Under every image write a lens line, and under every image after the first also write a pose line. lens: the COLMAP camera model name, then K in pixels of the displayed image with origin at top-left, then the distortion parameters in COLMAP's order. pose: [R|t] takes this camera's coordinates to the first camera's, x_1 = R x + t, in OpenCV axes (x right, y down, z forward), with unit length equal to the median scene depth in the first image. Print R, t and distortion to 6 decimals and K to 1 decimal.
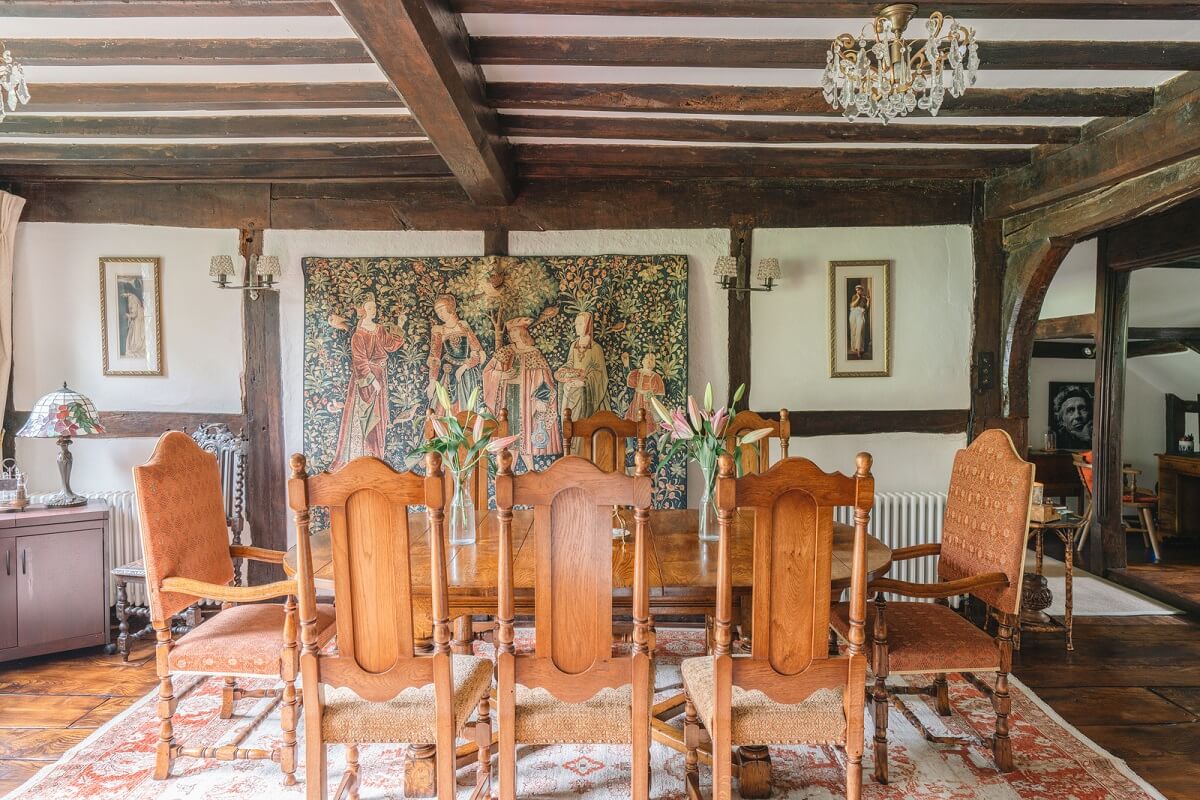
lens RADIAL K [[832.9, 0, 600.0], [0, 832.9, 400.0], [0, 0, 1]] dist [0.000990, 0.000235]
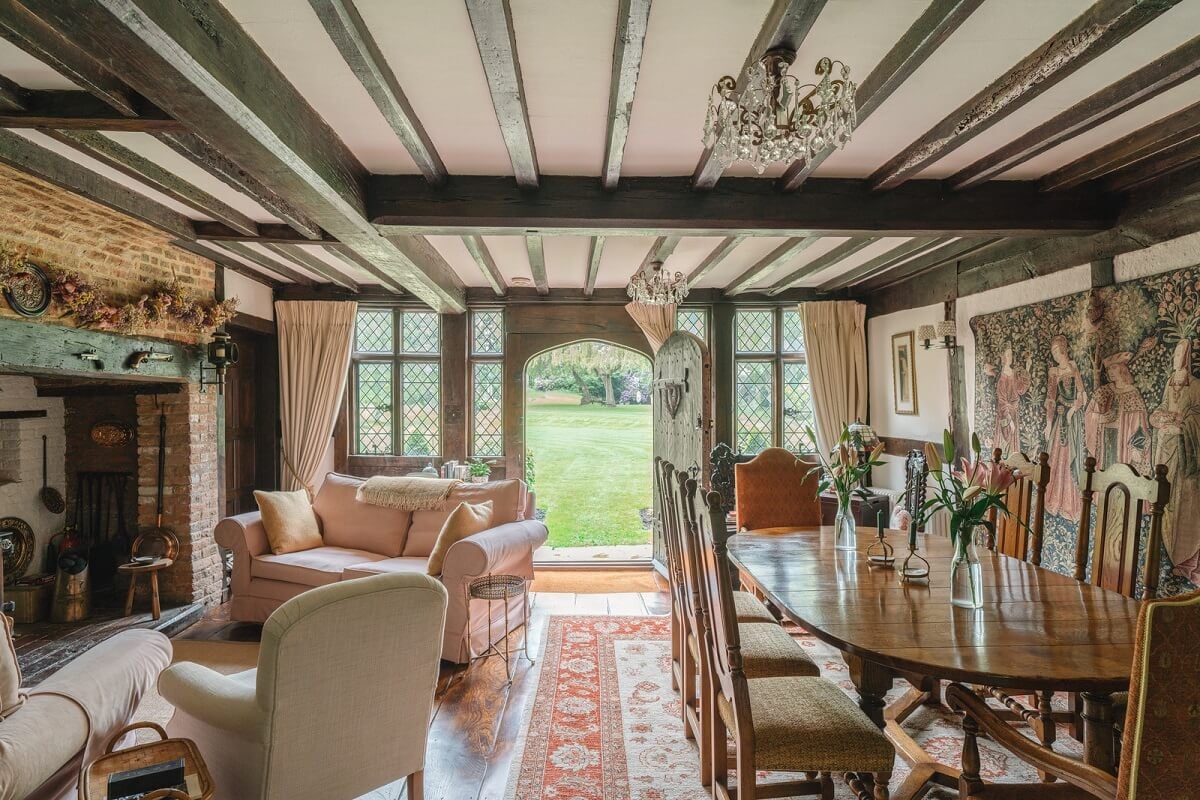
lens RADIAL K [[832.9, 0, 600.0], [0, 832.9, 400.0], [0, 0, 1]] dist [0.000990, 0.000235]
pose [[-0.082129, -0.007924, -0.996590, 0.836182], [-0.038818, 0.999235, -0.004746, -0.024251], [0.995865, 0.038296, -0.082373, 0.537935]]
